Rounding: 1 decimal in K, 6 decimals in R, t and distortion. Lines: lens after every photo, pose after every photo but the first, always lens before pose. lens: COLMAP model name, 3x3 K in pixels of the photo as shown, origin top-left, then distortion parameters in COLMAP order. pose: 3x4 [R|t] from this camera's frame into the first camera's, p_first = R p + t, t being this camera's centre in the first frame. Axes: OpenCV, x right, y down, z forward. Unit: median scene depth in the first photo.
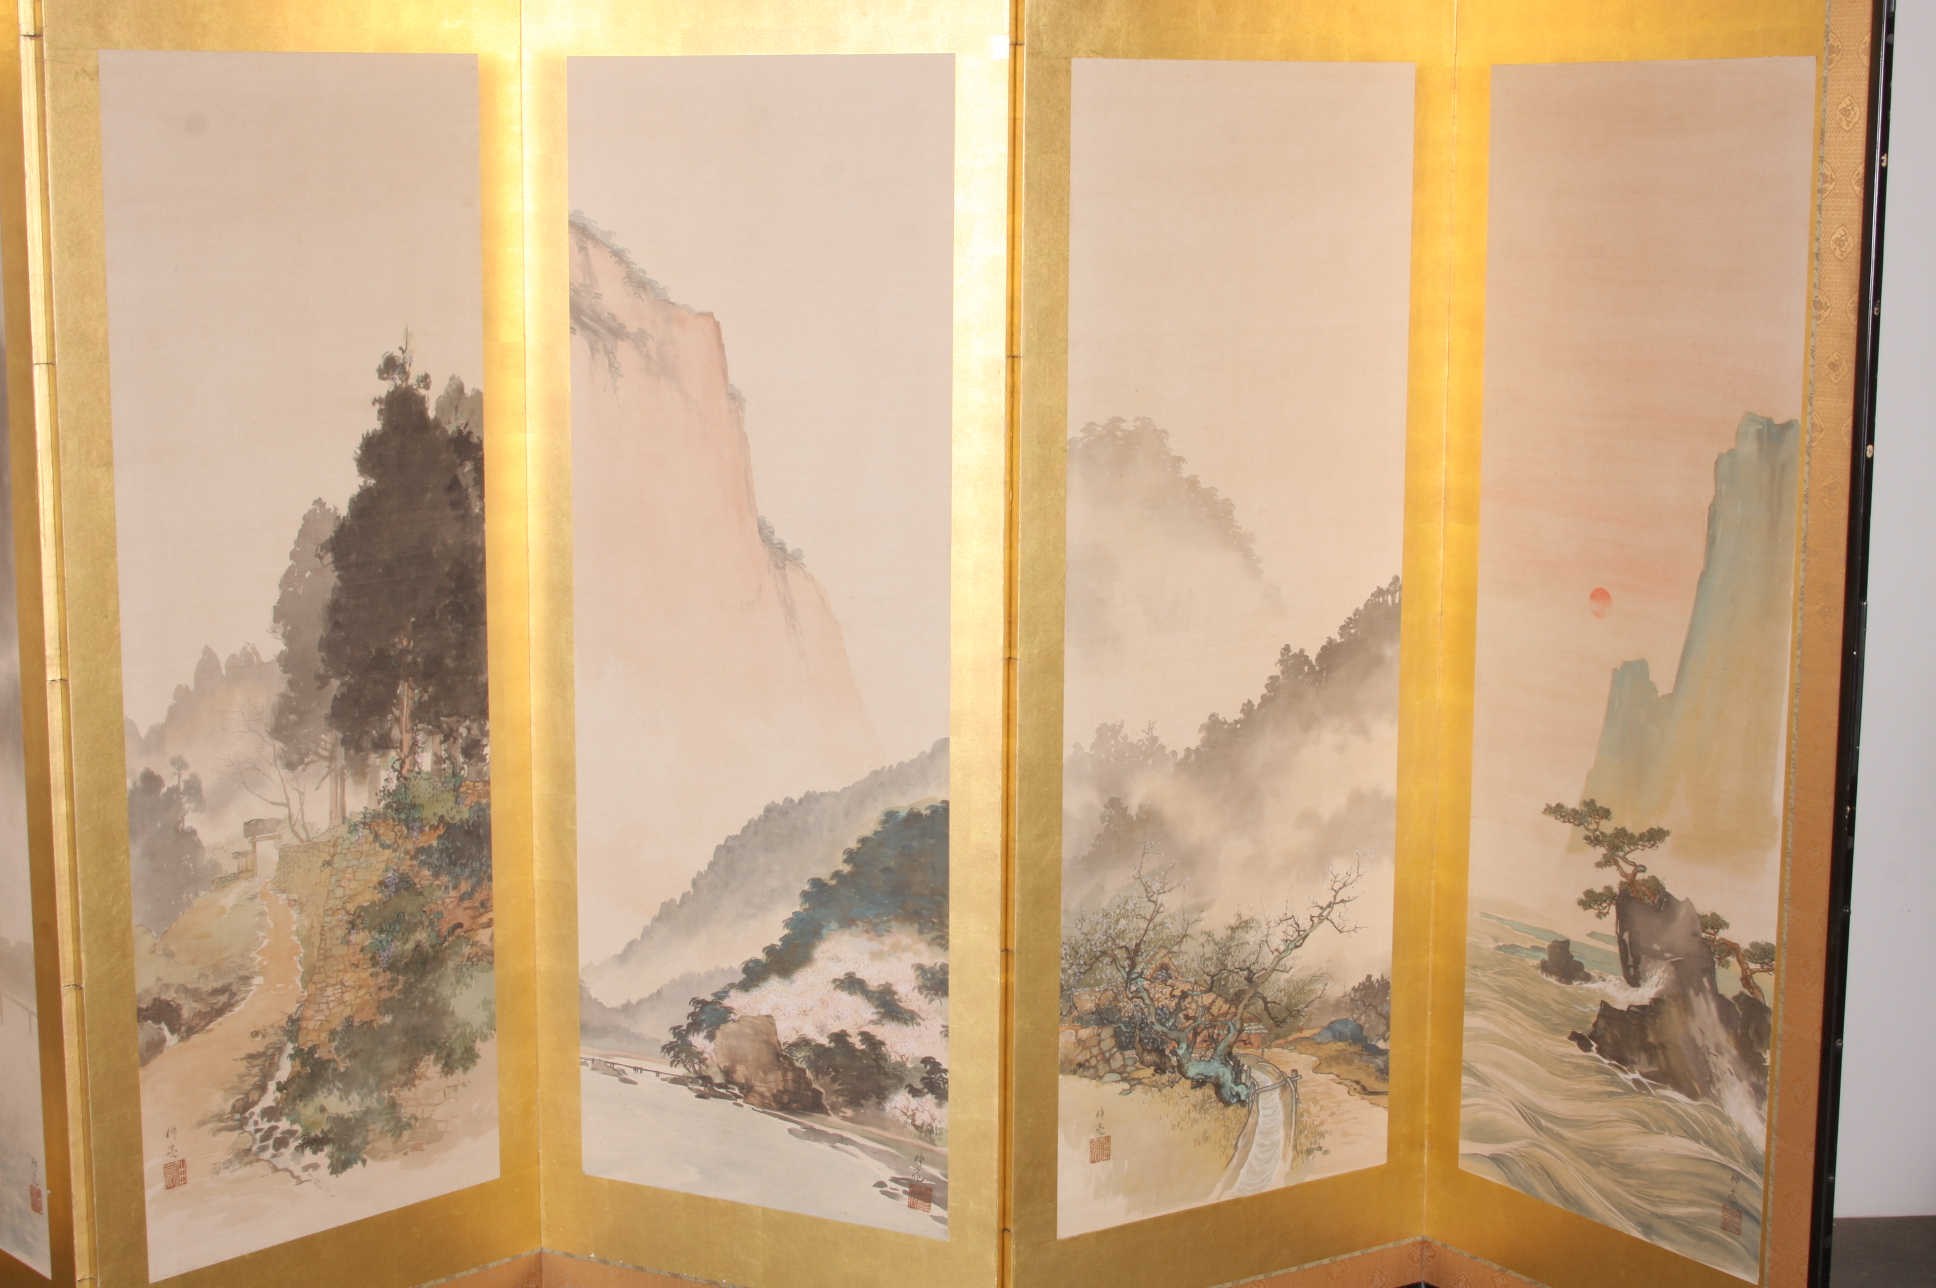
lens RADIAL K [[3133.5, 0, 968.0], [0, 3133.5, 644.0], [0, 0, 1]] dist [-0.099710, 0.181146]
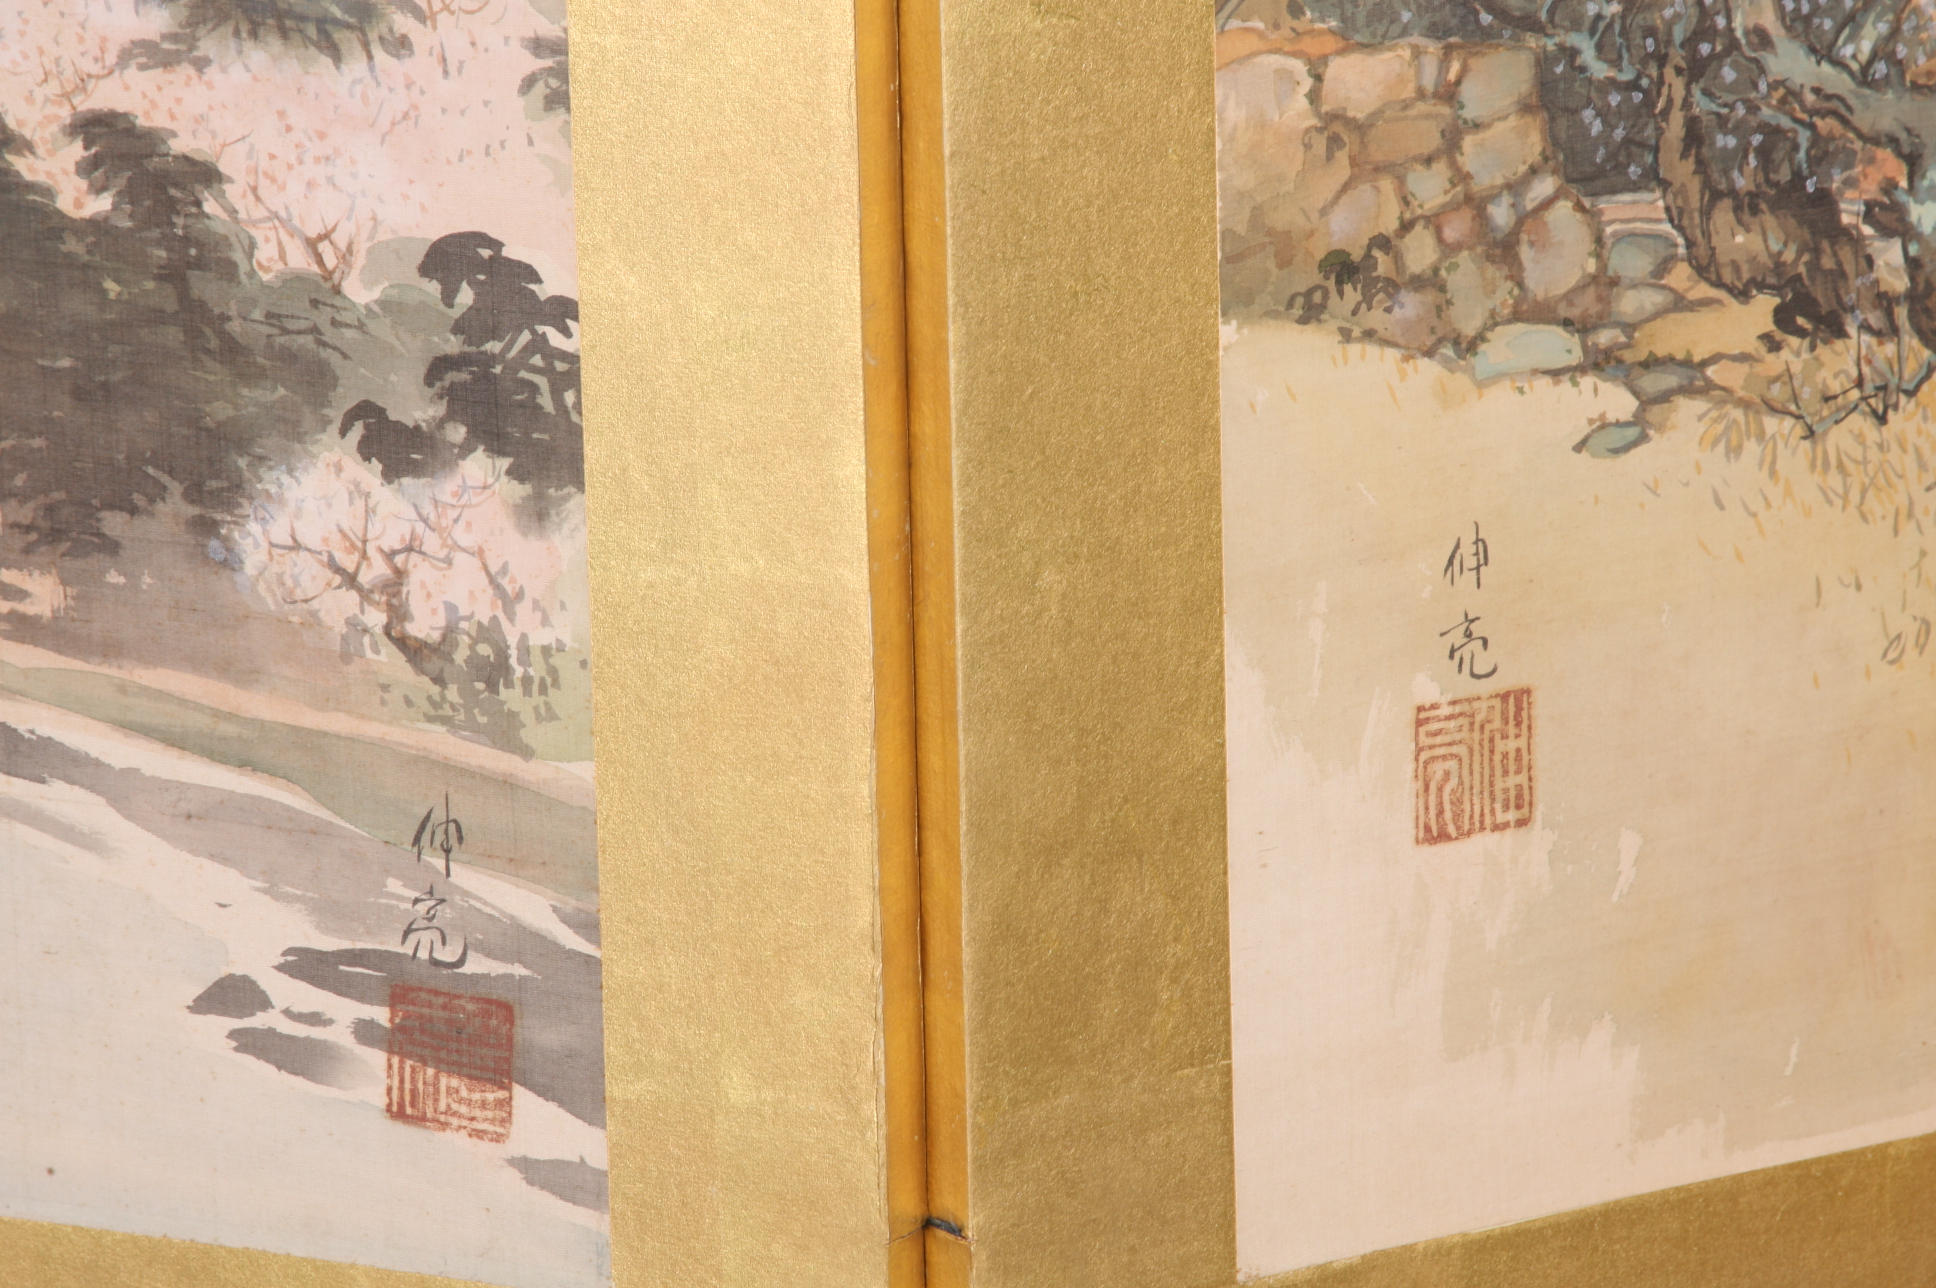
lens RADIAL K [[9639.3, 0, 968.0], [0, 9639.3, 644.0], [0, 0, 1]] dist [0.585378, -2.220761]
pose [[0.999365, -0.022364, -0.027730, 0.029013], [0.024470, 0.996645, 0.078107, 0.111423], [0.025891, -0.078736, 0.996559, 0.457950]]
